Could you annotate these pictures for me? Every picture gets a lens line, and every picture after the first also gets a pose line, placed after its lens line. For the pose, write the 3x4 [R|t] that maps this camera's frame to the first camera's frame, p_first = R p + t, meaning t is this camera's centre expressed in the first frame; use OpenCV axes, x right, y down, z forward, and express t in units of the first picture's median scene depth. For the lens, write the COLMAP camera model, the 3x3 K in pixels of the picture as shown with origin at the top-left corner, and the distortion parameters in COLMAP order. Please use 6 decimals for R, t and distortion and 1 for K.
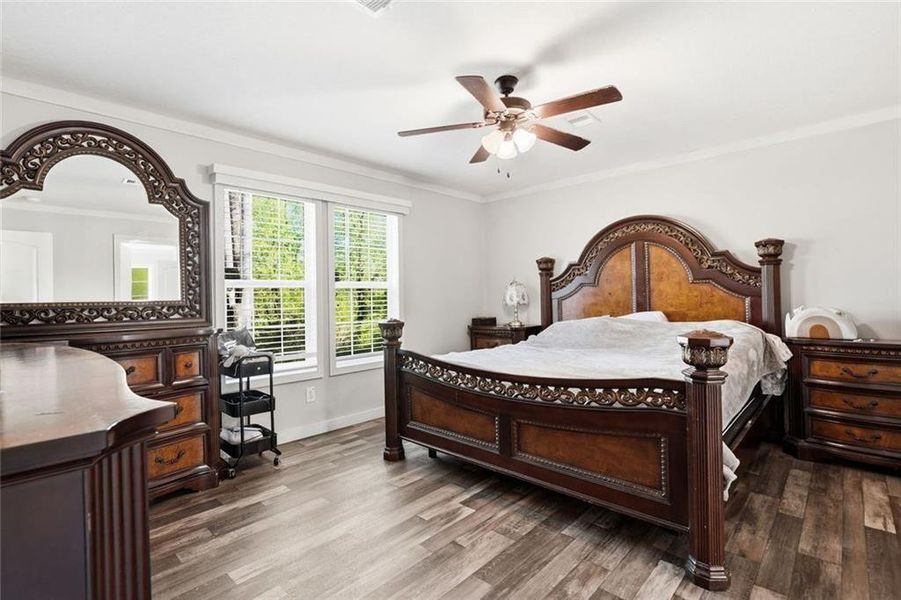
lens RADIAL K [[419.8, 0, 462.2], [0, 419.8, 297.5], [0, 0, 1]] dist [0.001502, 0.000394]
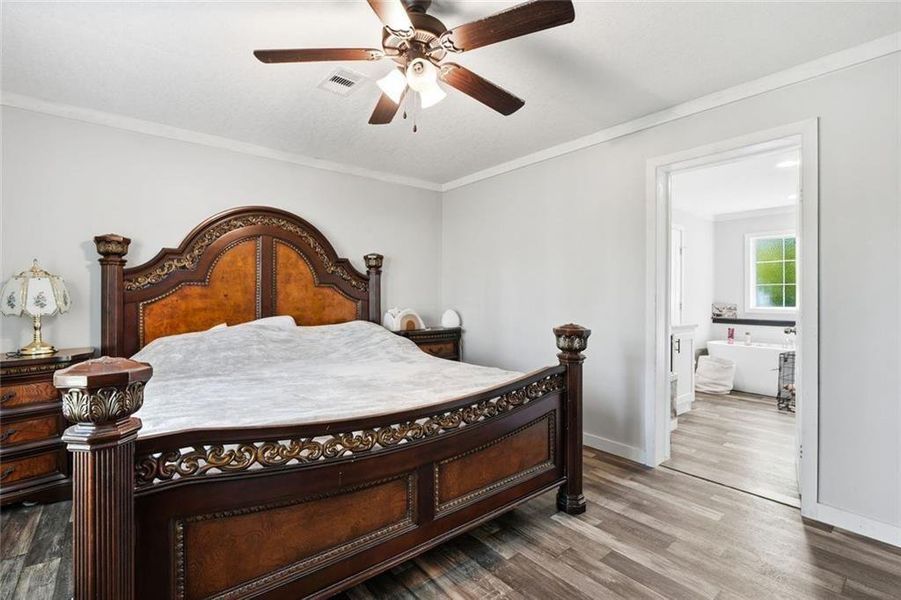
lens RADIAL K [[403.3, 0, 424.0], [0, 403.3, 301.3], [0, 0, 1]] dist [0.000637, 0.000278]
pose [[0.184149, 0.003211, 0.982893, -0.401483], [0.000934, 0.999994, -0.003442, 0.005362], [-0.982898, 0.001552, 0.184145, 0.626036]]
